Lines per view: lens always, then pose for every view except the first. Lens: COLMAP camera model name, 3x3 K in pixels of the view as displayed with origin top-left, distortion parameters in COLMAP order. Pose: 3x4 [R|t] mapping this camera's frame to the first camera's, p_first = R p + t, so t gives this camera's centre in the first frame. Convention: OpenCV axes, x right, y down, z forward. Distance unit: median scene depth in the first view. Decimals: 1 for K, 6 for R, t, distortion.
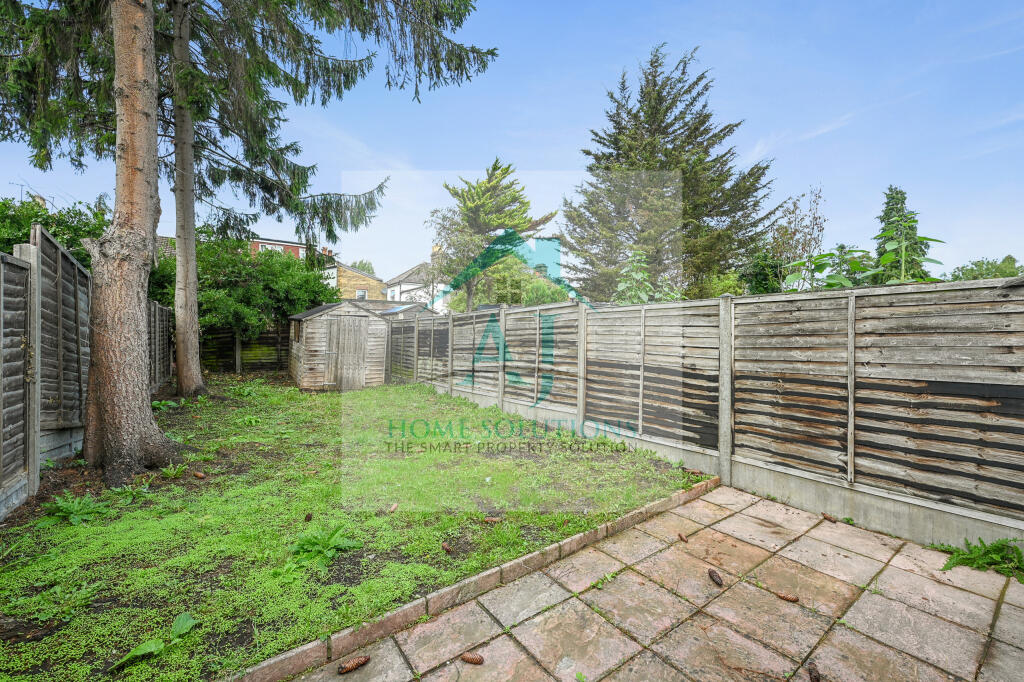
lens RADIAL K [[406.7, 0, 511.9], [0, 406.7, 340.1], [0, 0, 1]] dist [0.000883, 0.000038]
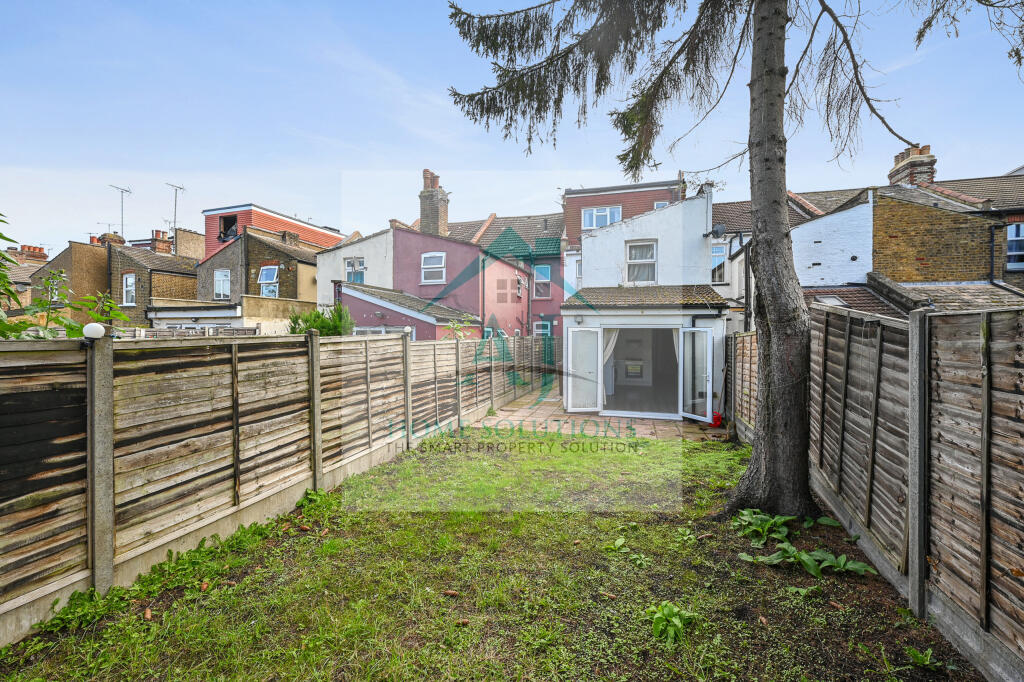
lens RADIAL K [[406.7, 0, 512.0], [0, 406.7, 335.3], [0, 0, 1]] dist [0.000883, 0.000038]
pose [[-0.606600, -0.008151, 0.794966, -0.663263], [0.000353, 0.999945, 0.010522, -0.076807], [-0.795007, 0.006663, -0.606563, 1.043335]]
